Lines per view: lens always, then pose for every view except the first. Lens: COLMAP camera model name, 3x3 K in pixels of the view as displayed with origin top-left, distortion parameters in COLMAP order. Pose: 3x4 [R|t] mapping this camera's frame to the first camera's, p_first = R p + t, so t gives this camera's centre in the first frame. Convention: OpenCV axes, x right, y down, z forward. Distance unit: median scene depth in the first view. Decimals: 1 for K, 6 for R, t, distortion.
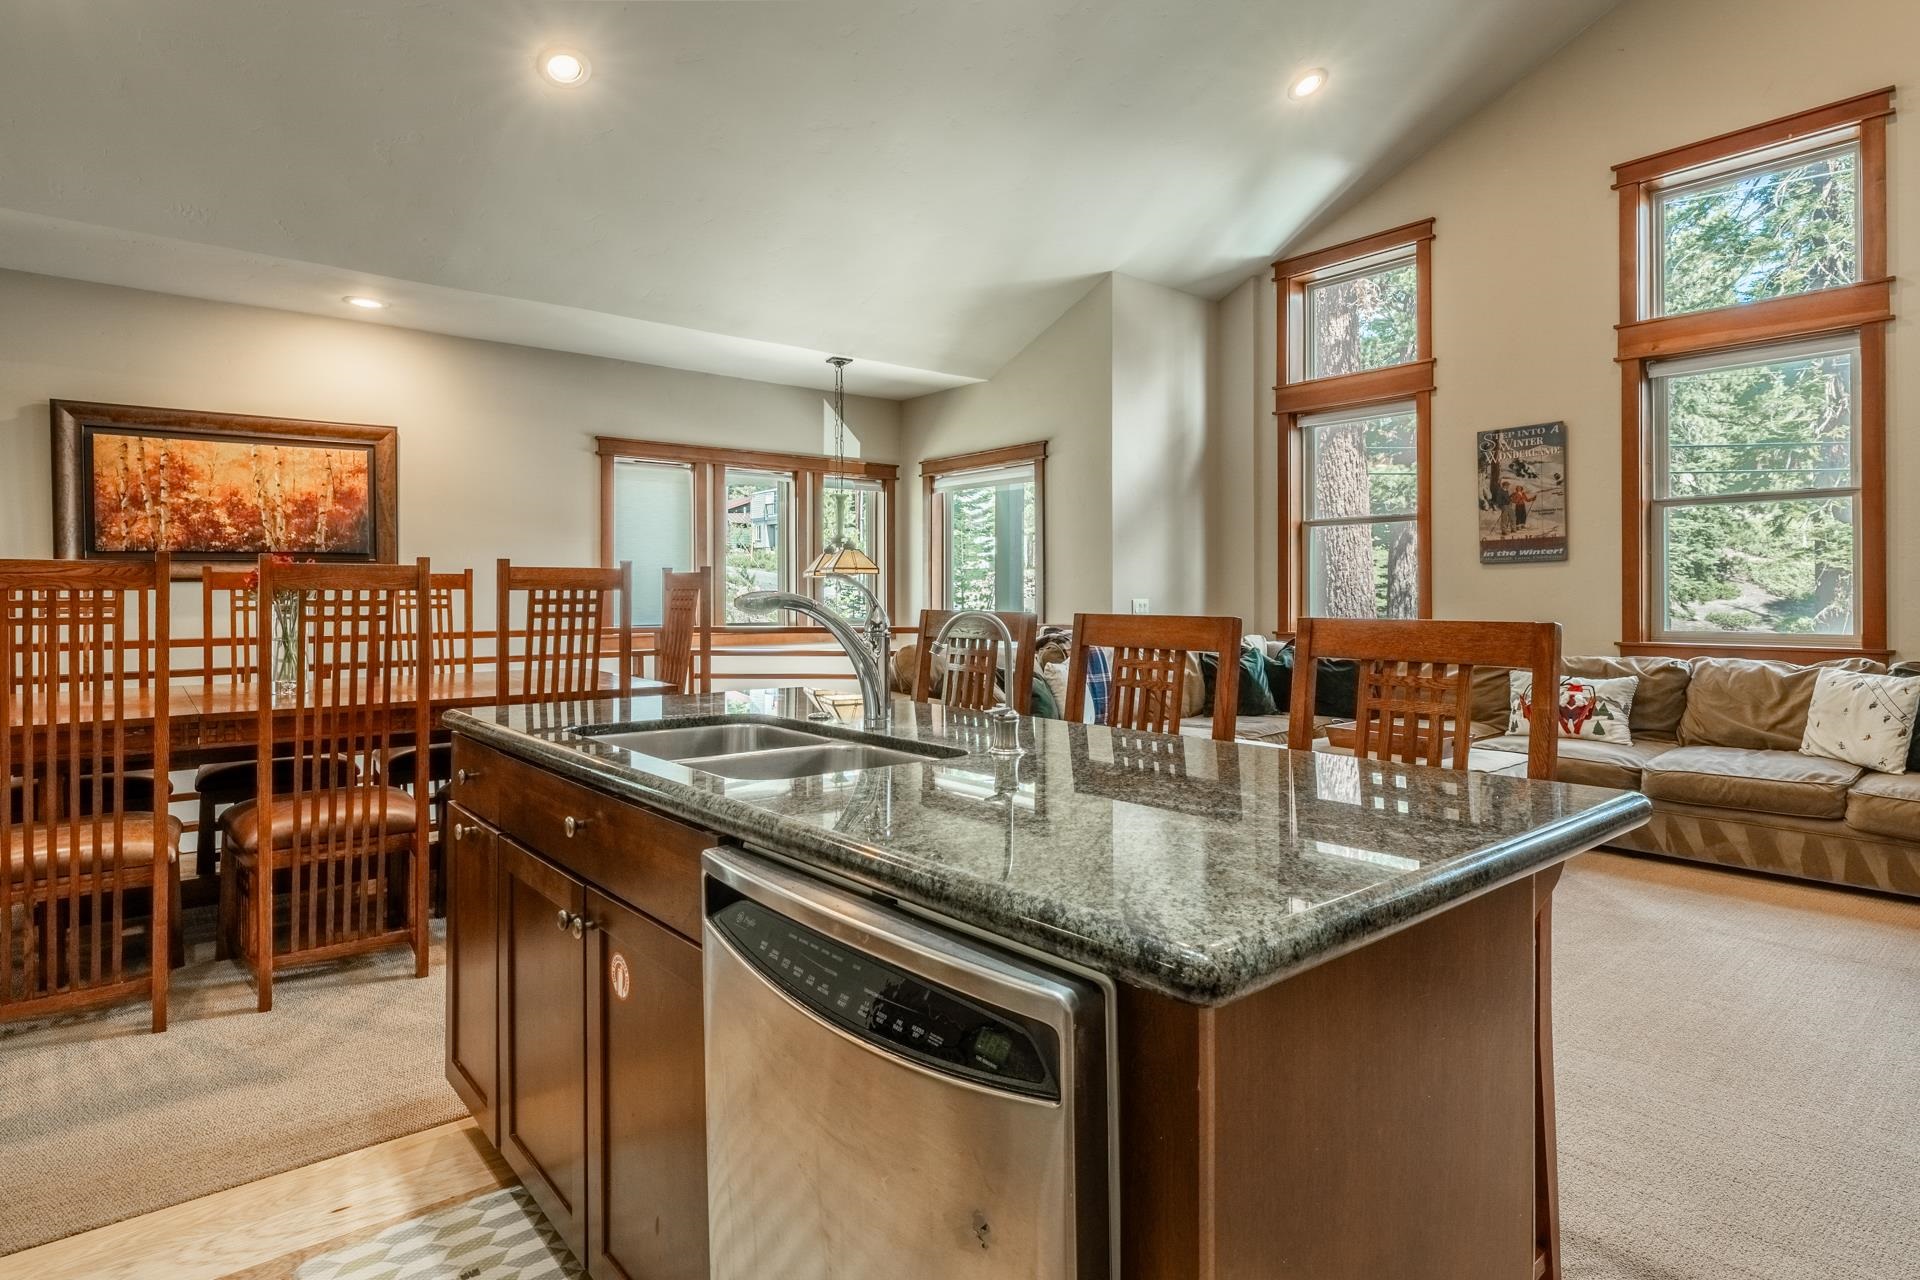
lens RADIAL K [[1021.9, 0, 964.3], [0, 1021.9, 592.9], [0, 0, 1]] dist [0.000949, -0.001291]
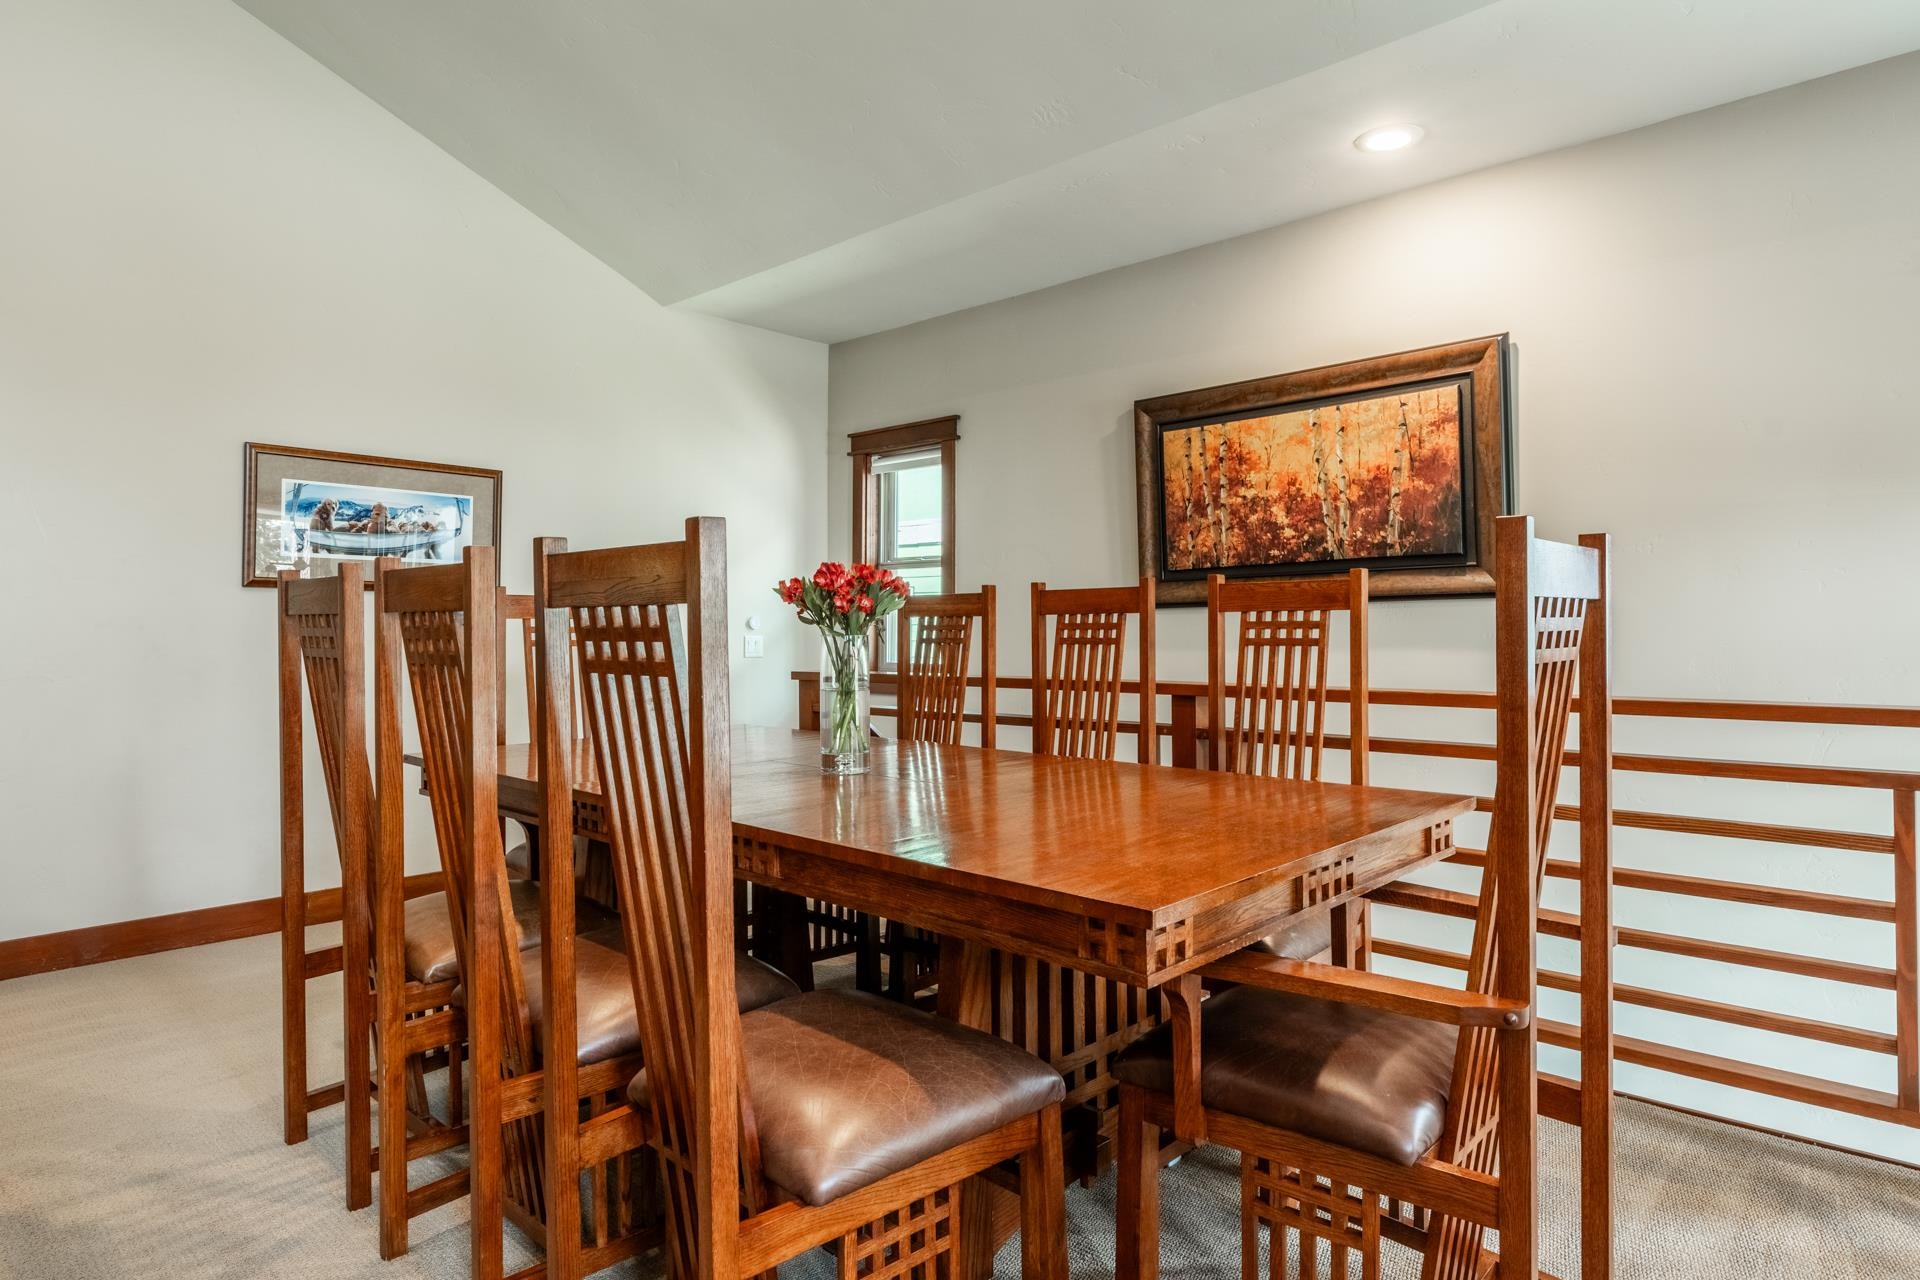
lens RADIAL K [[1101.8, 0, 963.7], [0, 1101.8, 610.6], [0, 0, 1]] dist [-0.001166, 0.000879]
pose [[0.117221, -0.013301, -0.993017, 0.030583], [0.003123, 0.999910, -0.013024, 0.003135], [0.993101, -0.001574, 0.117252, 0.658996]]
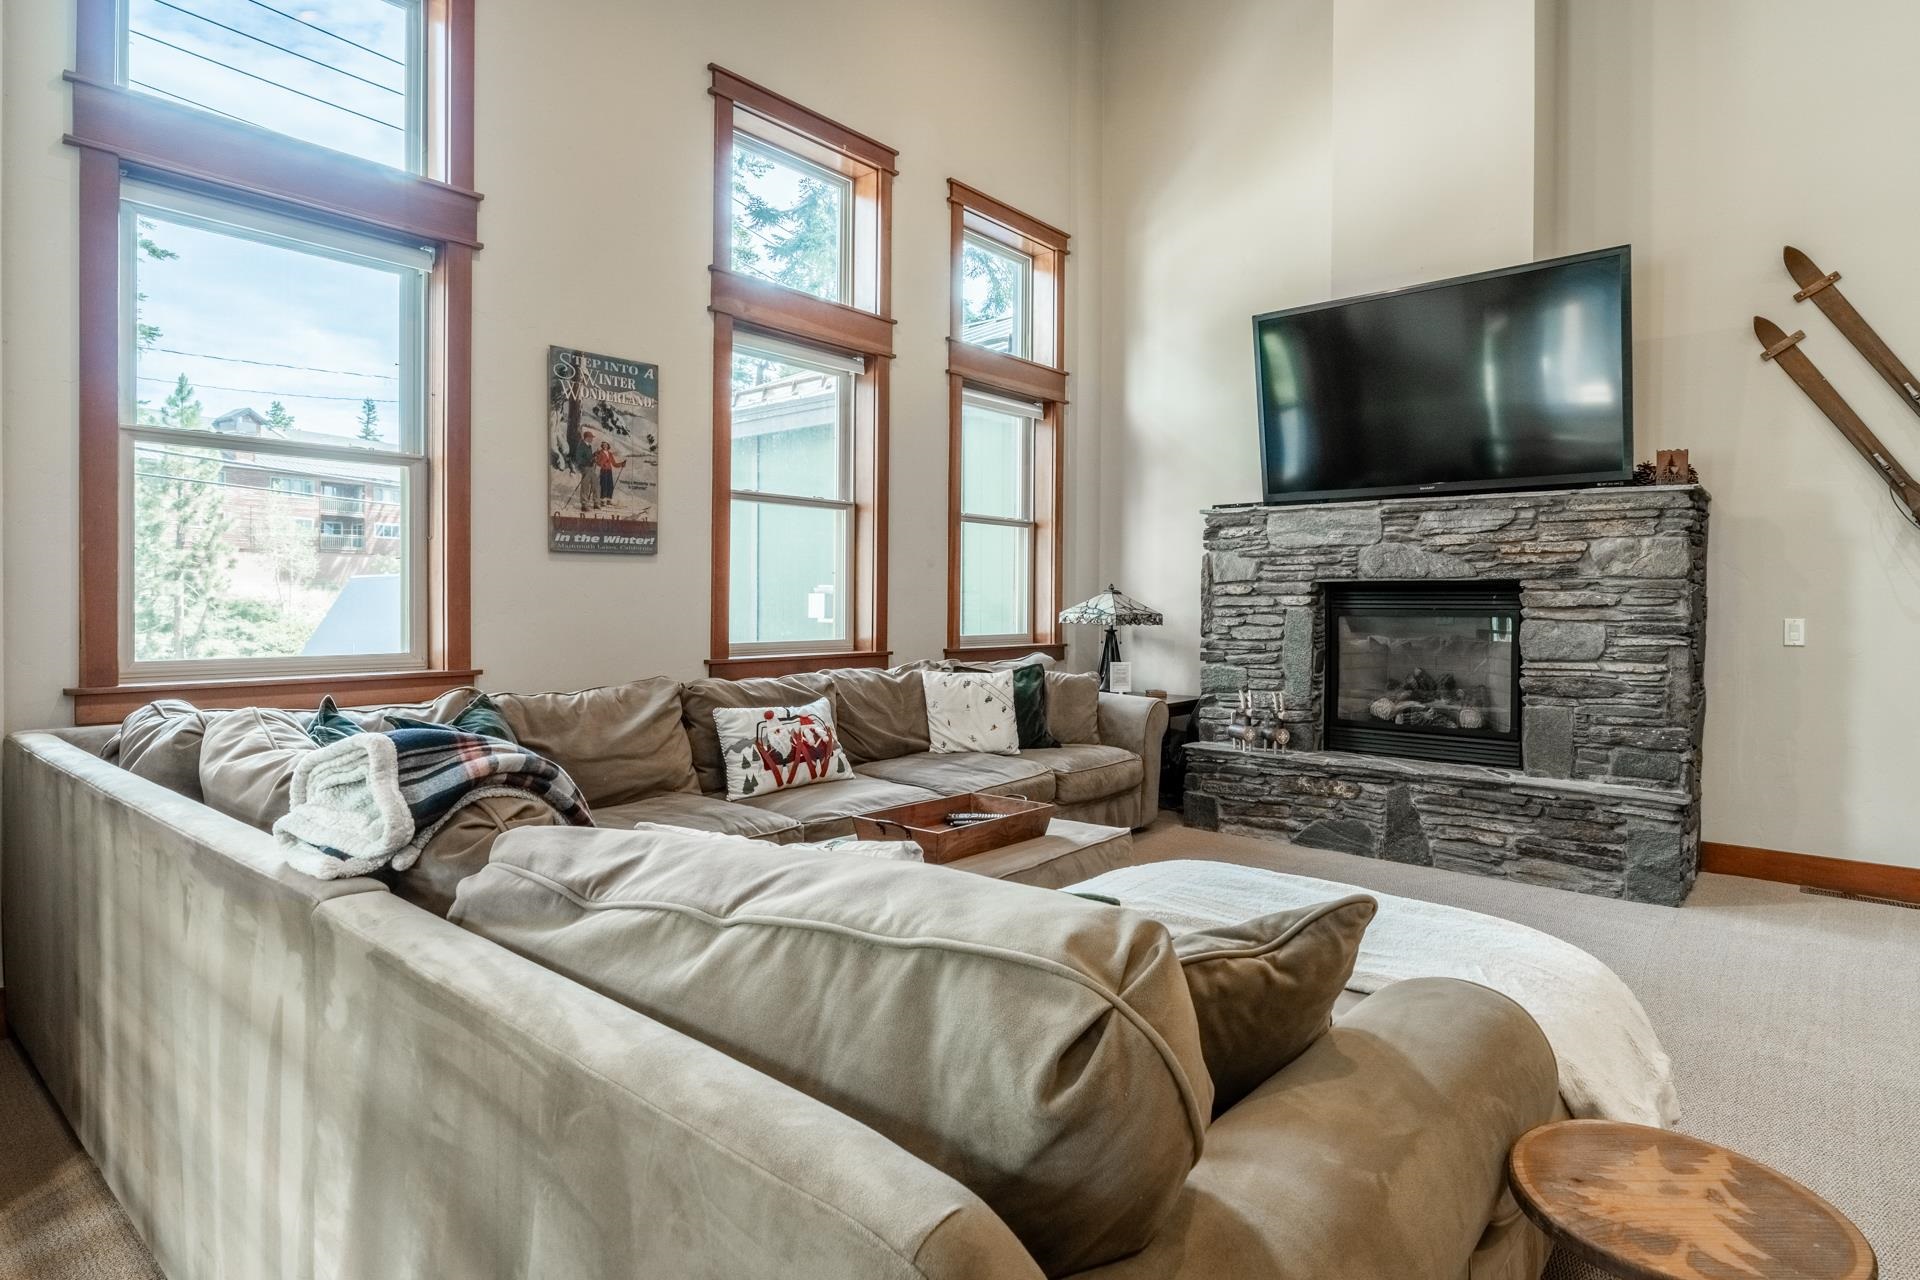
lens RADIAL K [[1015.0, 0, 965.8], [0, 1015.0, 607.9], [0, 0, 1]] dist [-0.000739, -0.001499]
pose [[-0.159573, -0.007669, 0.987156, -0.177802], [-0.010508, 0.999926, 0.006069, 0.000155], [-0.987130, -0.009405, -0.159642, 0.906209]]
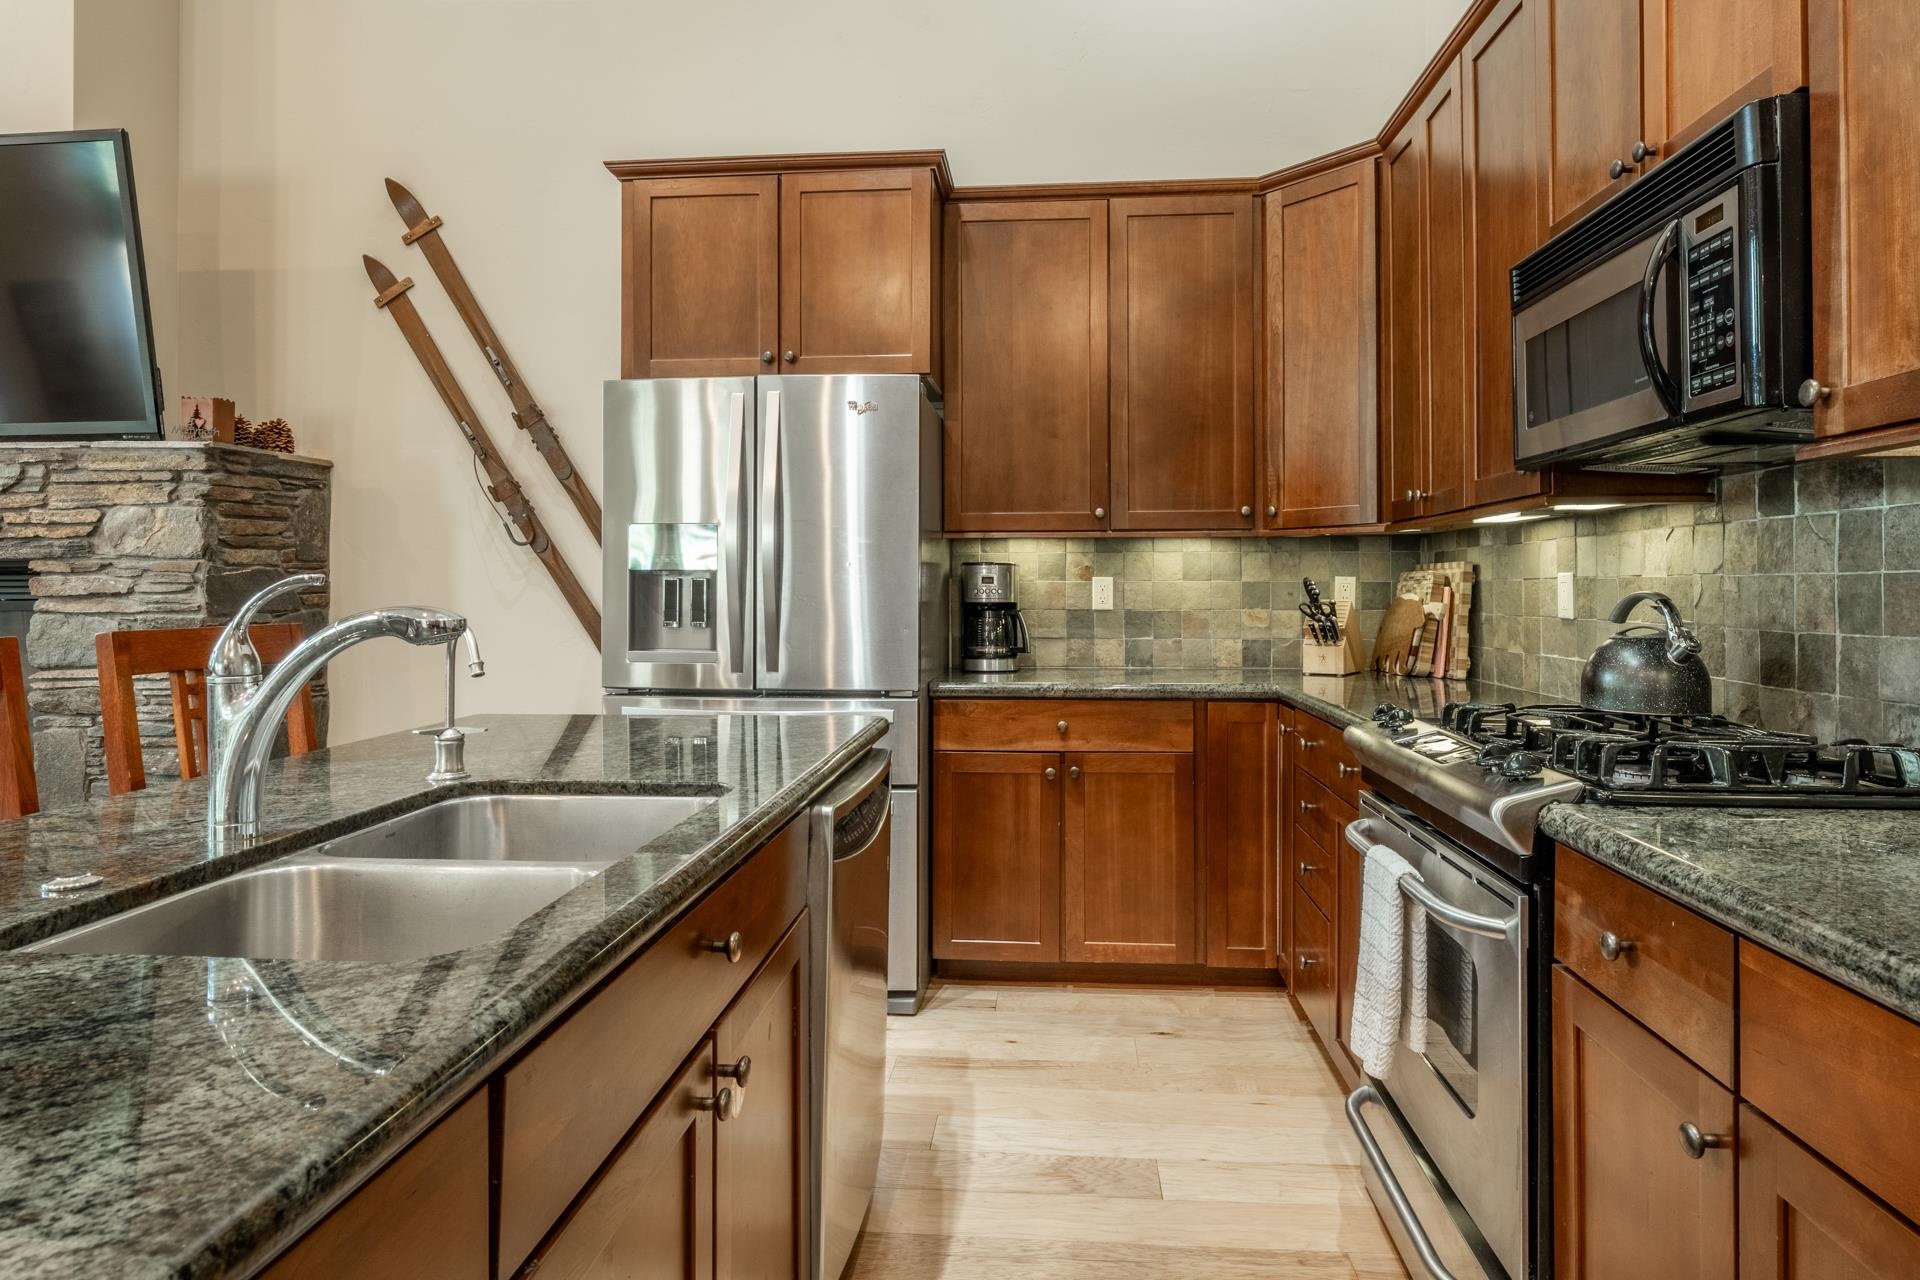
lens RADIAL K [[1094.7, 0, 957.5], [0, 1094.7, 587.3], [0, 0, 1]] dist [0.000435, -0.000403]
pose [[-0.703080, 0.002016, 0.711108, -0.293978], [0.000114, 0.999996, -0.002721, -0.003925], [-0.711111, -0.001832, -0.703077, 0.409949]]
